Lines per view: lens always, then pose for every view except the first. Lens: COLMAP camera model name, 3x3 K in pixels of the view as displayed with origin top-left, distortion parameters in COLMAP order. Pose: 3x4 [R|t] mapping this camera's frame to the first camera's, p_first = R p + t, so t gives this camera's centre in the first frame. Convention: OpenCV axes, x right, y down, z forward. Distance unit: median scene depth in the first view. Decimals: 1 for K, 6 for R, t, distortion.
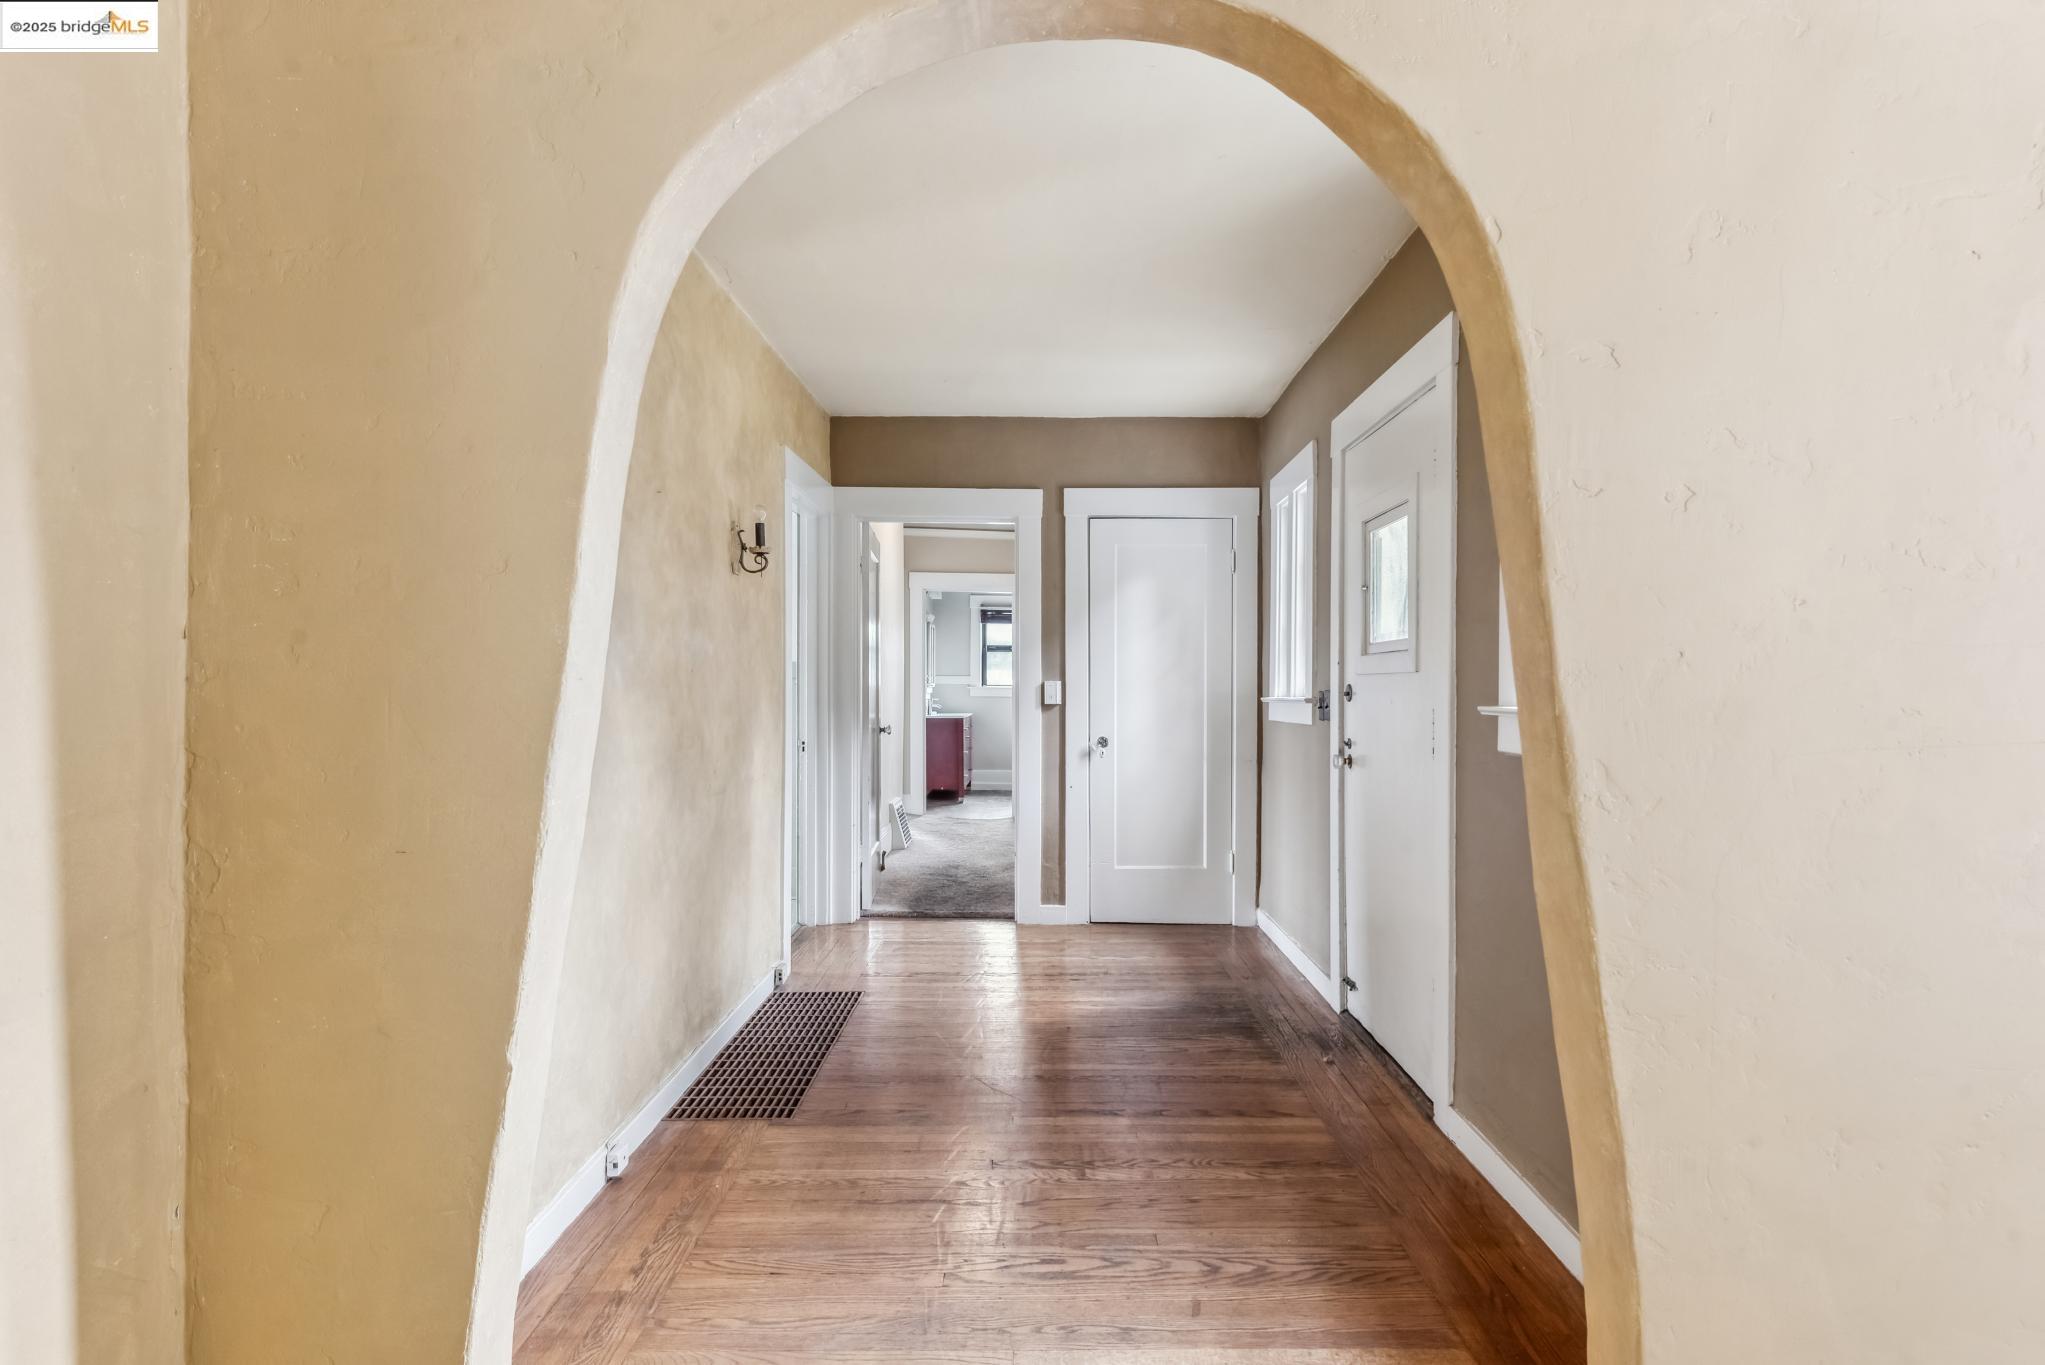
lens RADIAL K [[1010.0, 0, 1012.7], [0, 1010.0, 679.4], [0, 0, 1]] dist [0.011546, -0.000928]
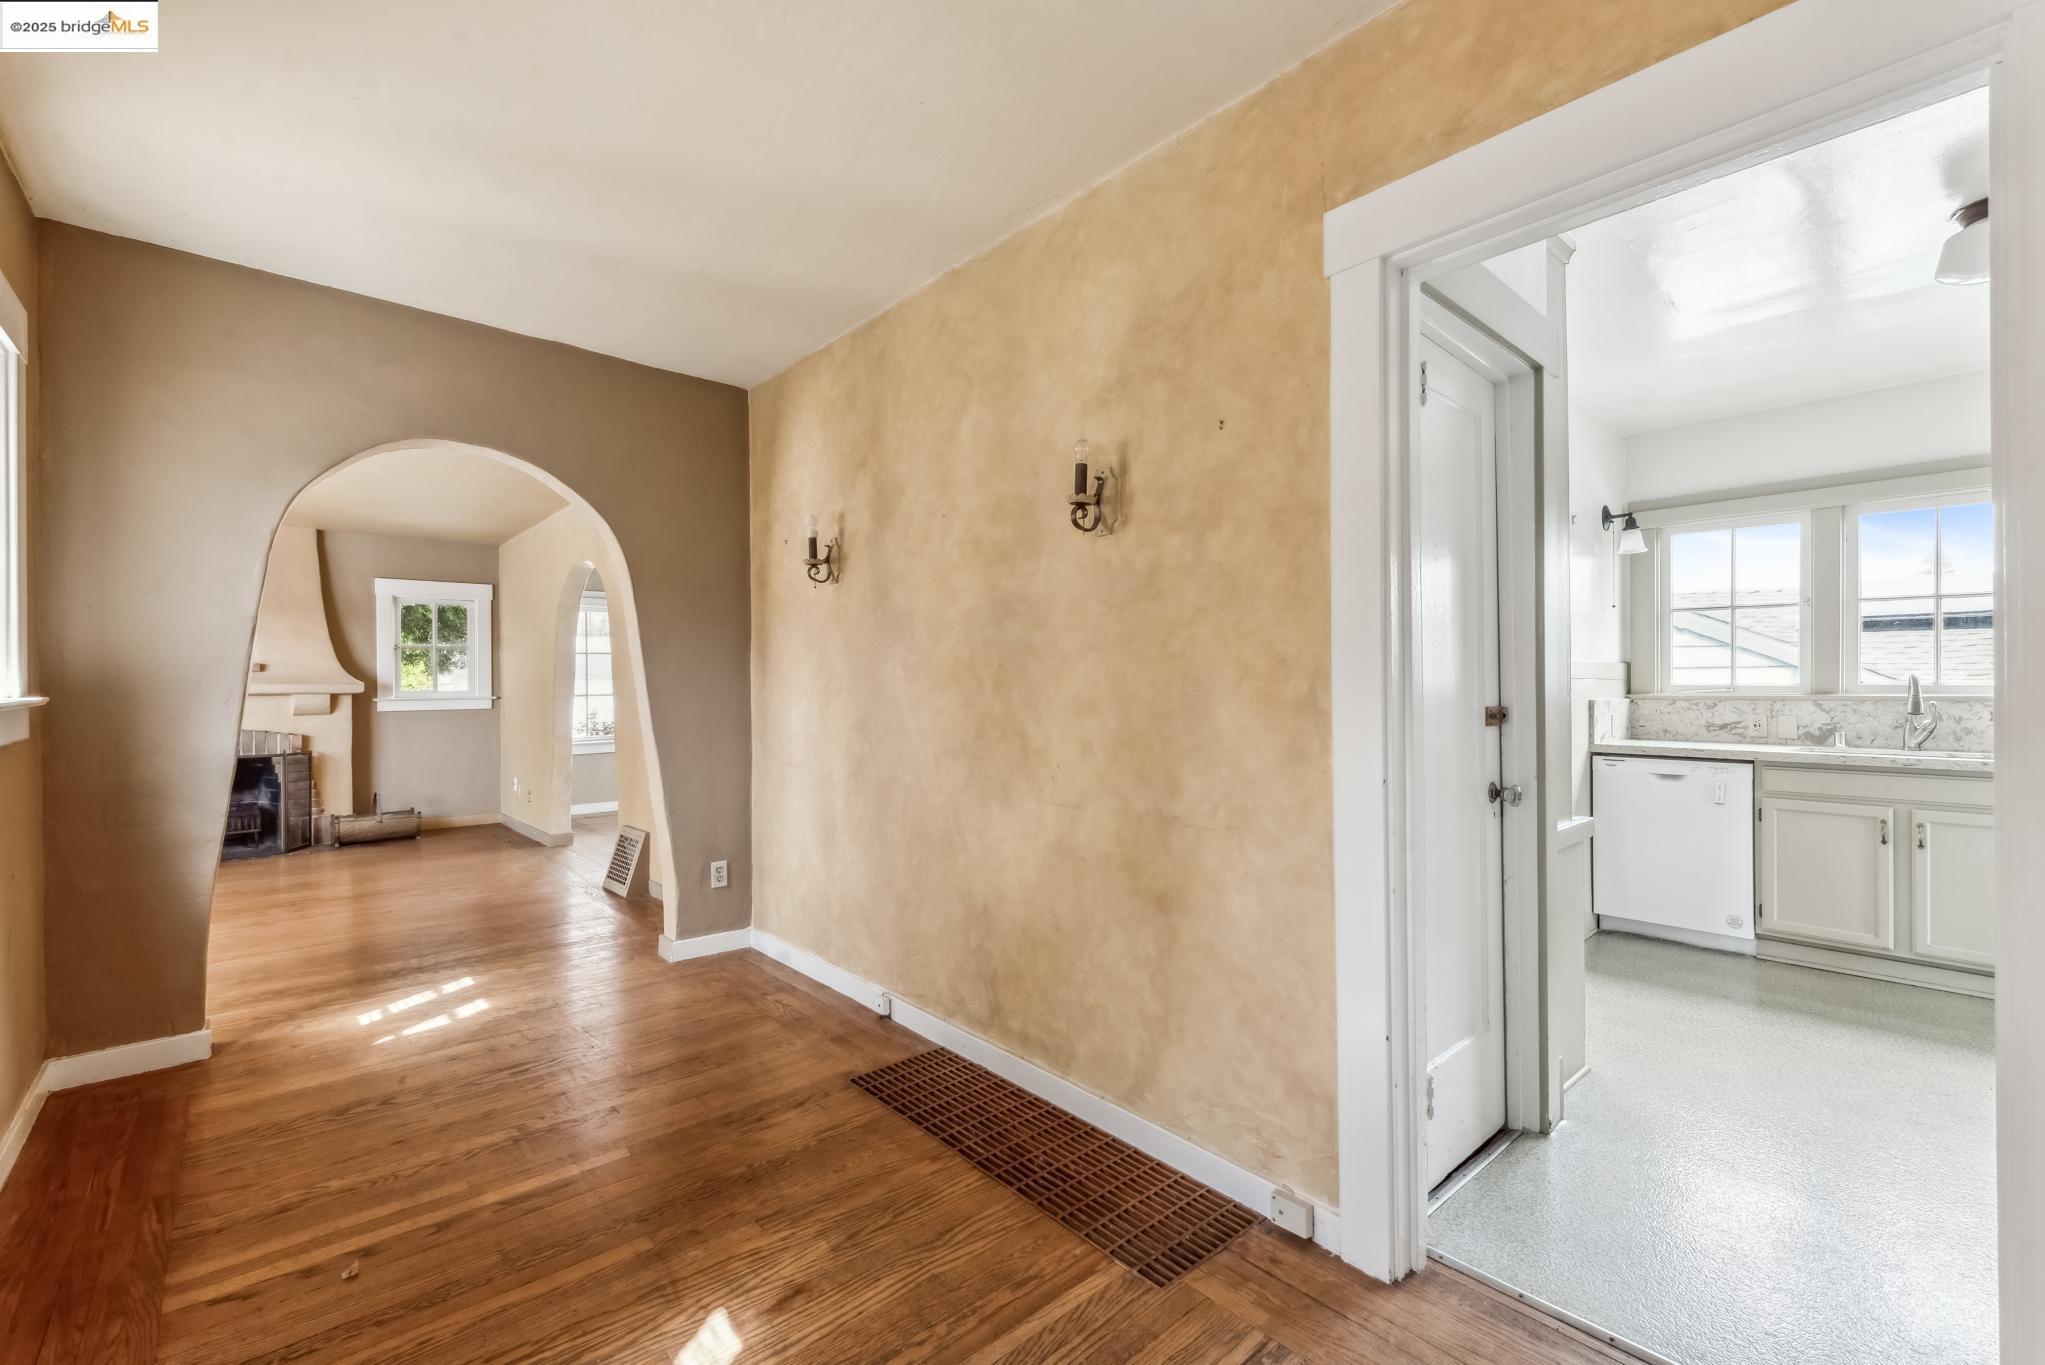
lens RADIAL K [[846.6, 0, 1021.4], [0, 846.6, 678.7], [0, 0, 1]] dist [-0.010102, -0.000449]
pose [[-0.713834, -0.001193, -0.700314, 0.317939], [0.002024, 0.999991, -0.003766, 0.011513], [0.700313, -0.004105, -0.713825, 2.025090]]
